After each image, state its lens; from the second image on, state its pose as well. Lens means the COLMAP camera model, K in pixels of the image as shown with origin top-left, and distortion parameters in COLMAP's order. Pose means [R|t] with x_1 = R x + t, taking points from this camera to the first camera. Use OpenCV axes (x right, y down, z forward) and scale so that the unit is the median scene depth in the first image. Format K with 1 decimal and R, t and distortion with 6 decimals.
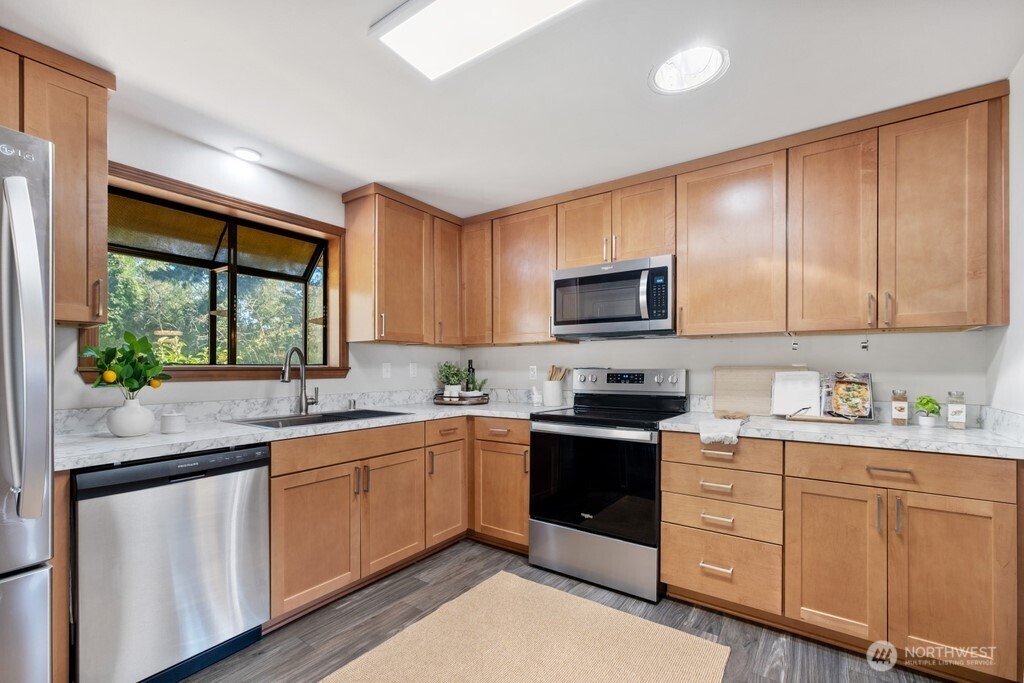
lens RADIAL K [[441.4, 0, 510.6], [0, 441.4, 366.2], [0, 0, 1]] dist [-0.016606, 0.009346]
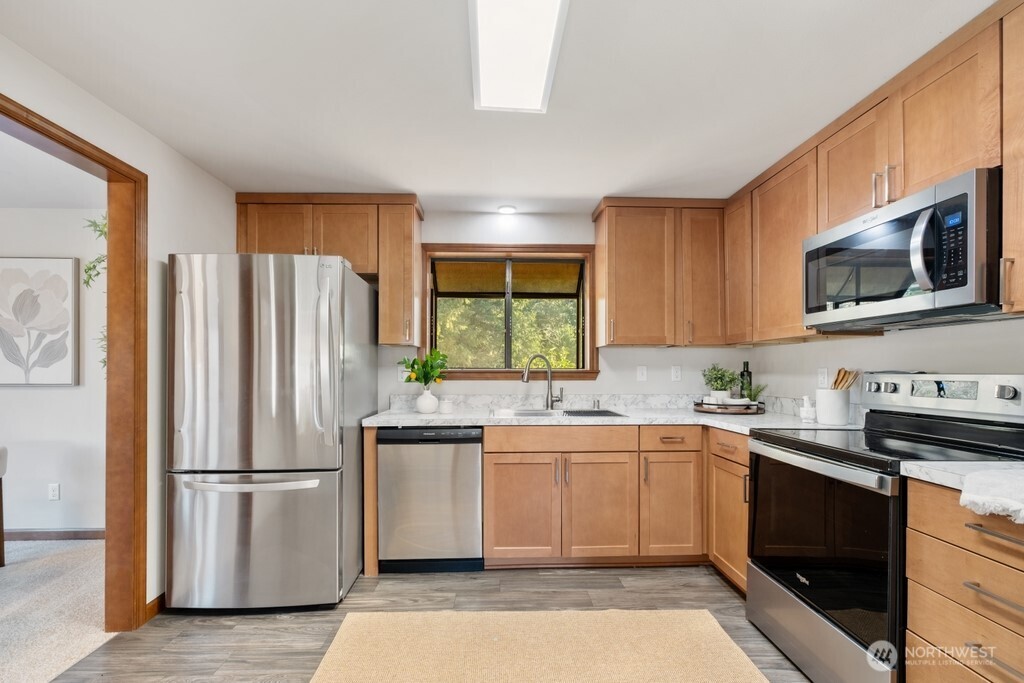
lens RADIAL K [[442.5, 0, 509.8], [0, 442.5, 369.4], [0, 0, 1]] dist [-0.013156, 0.000413]
pose [[0.599617, -0.001025, -0.800286, 0.409296], [0.001945, 0.999998, 0.000177, -0.001061], [0.800284, -0.001663, 0.599618, 0.175699]]
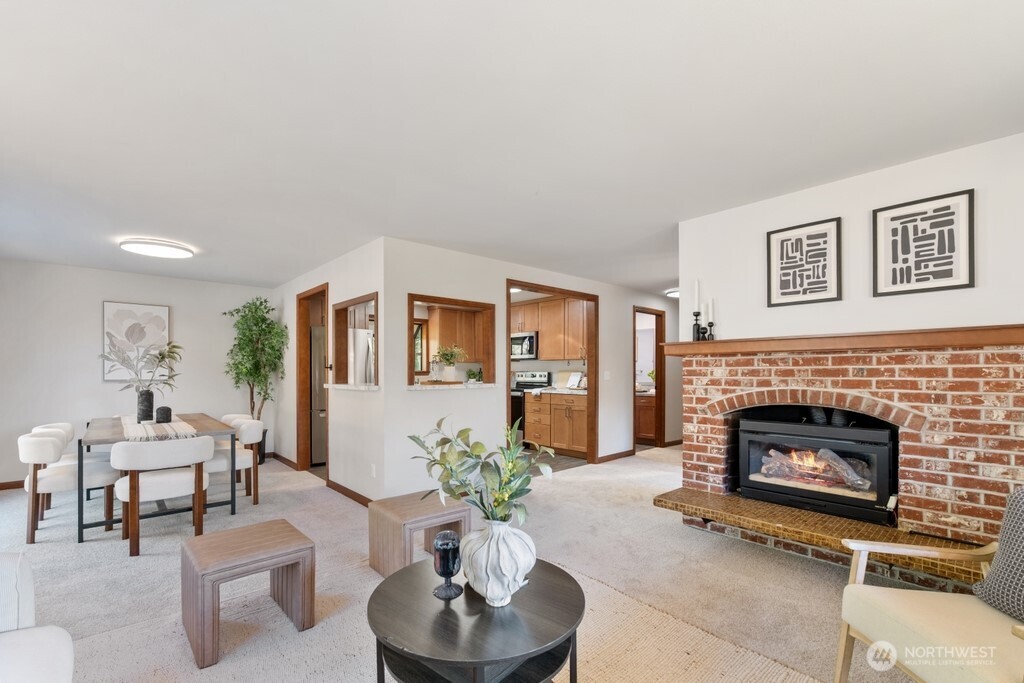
lens RADIAL K [[441.4, 0, 510.6], [0, 441.4, 366.2], [0, 0, 1]] dist [-0.016606, 0.009346]
pose [[0.977579, -0.005678, -0.210494, 0.734338], [0.003491, 0.999936, -0.010760, 0.000992], [0.210541, 0.009784, 0.977536, -1.645515]]
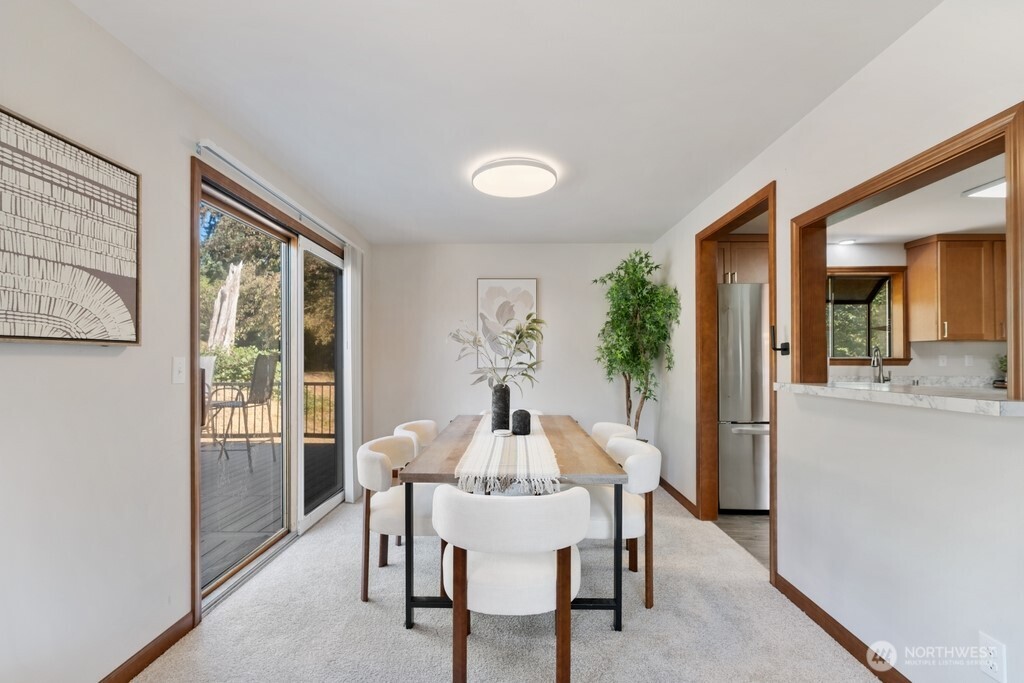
lens RADIAL K [[441.4, 0, 510.6], [0, 441.4, 366.2], [0, 0, 1]] dist [-0.016606, 0.009346]
pose [[0.569163, 0.009054, -0.822175, 0.090307], [0.003033, 0.999909, 0.013111, 0.005374], [0.822219, -0.009956, 0.569084, -1.039372]]
